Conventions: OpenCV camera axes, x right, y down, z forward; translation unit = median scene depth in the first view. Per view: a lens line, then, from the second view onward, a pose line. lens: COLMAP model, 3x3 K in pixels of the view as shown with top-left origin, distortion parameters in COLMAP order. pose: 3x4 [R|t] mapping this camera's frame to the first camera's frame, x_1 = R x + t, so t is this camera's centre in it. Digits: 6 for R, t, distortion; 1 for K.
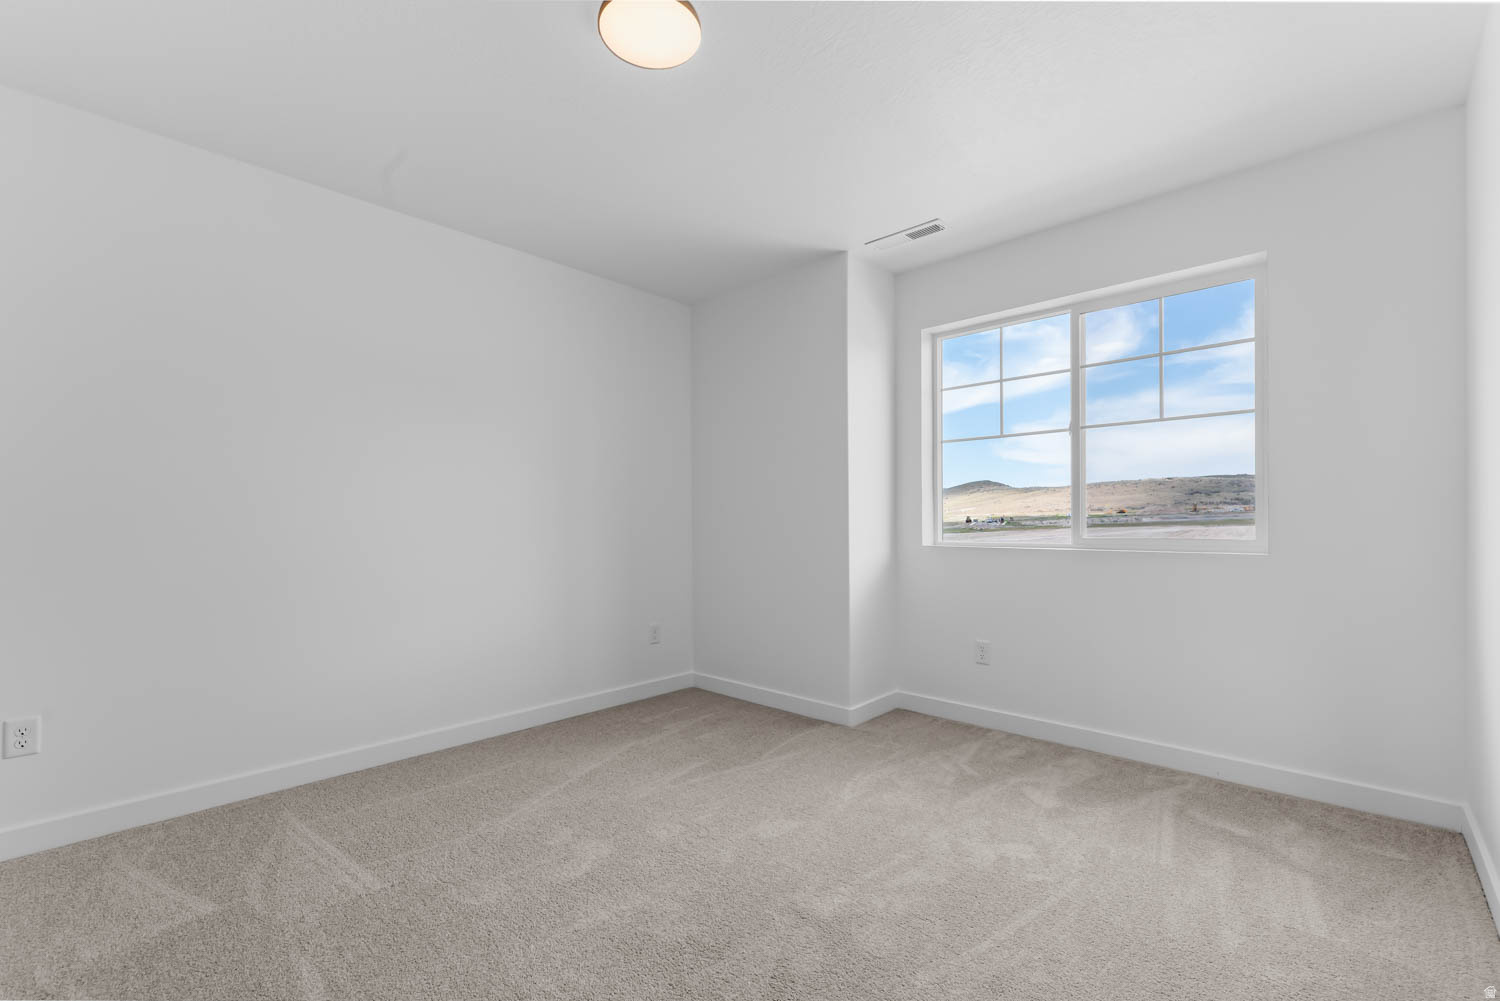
lens RADIAL K [[640.3, 0, 689.0], [0, 640.3, 532.8], [0, 0, 1]] dist [-0.005281, 0.000055]
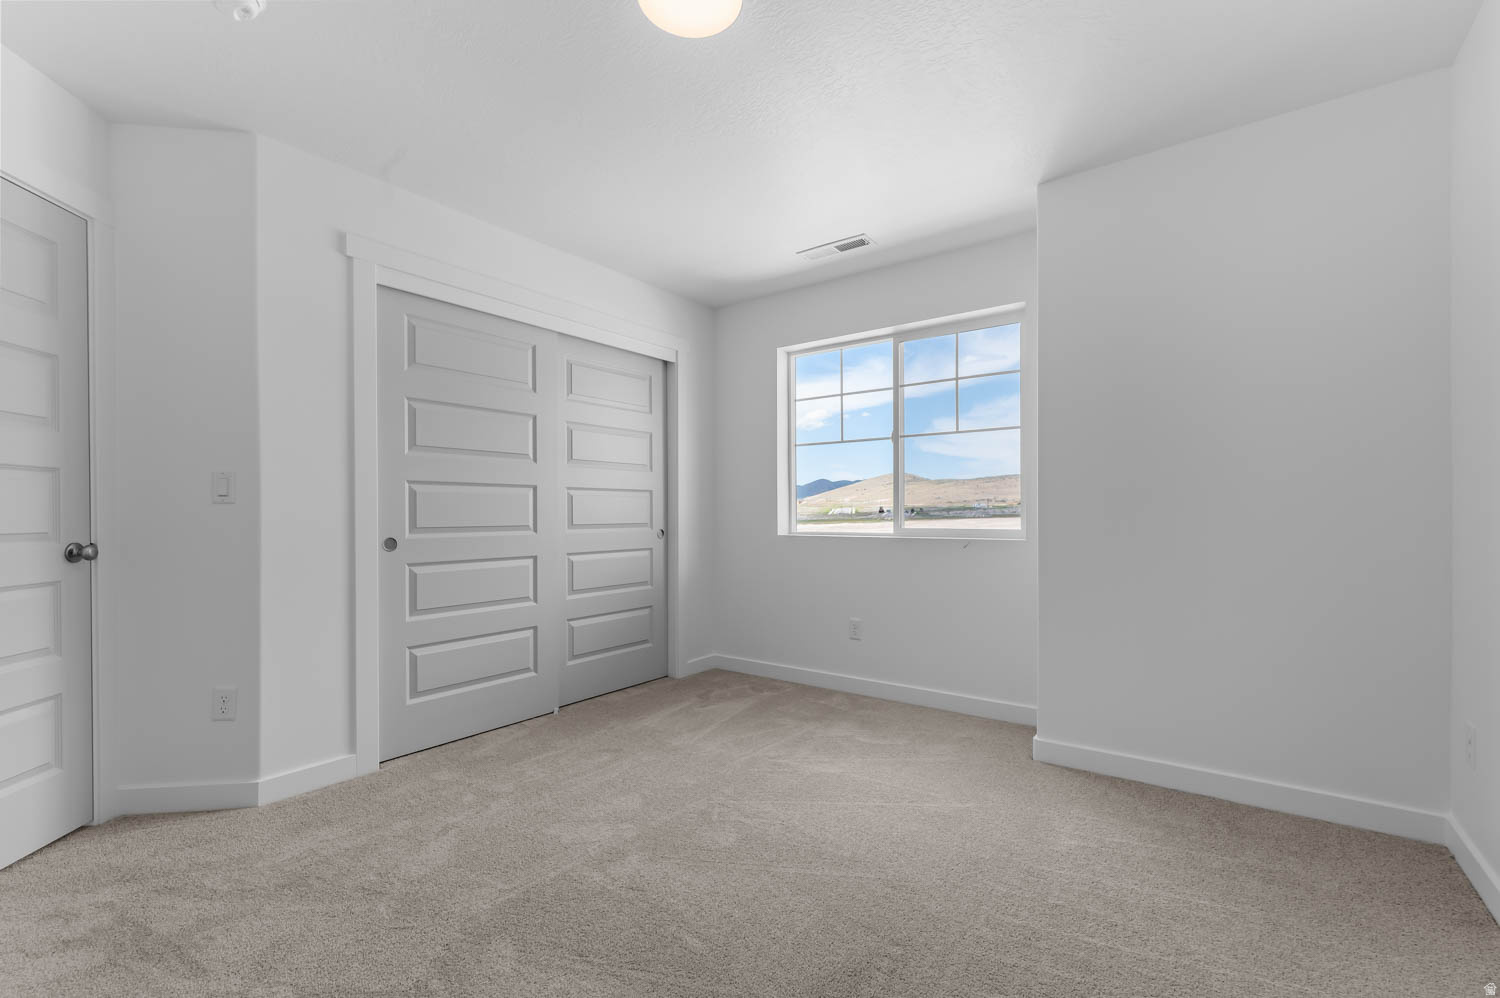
lens RADIAL K [[640.3, 0, 754.9], [0, 640.3, 510.8], [0, 0, 1]] dist [-0.005281, 0.000055]
pose [[0.989702, 0.003992, 0.143090, 0.155549], [-0.001738, 0.999872, -0.015874, -0.003671], [-0.143135, 0.015461, 0.989582, -0.141711]]
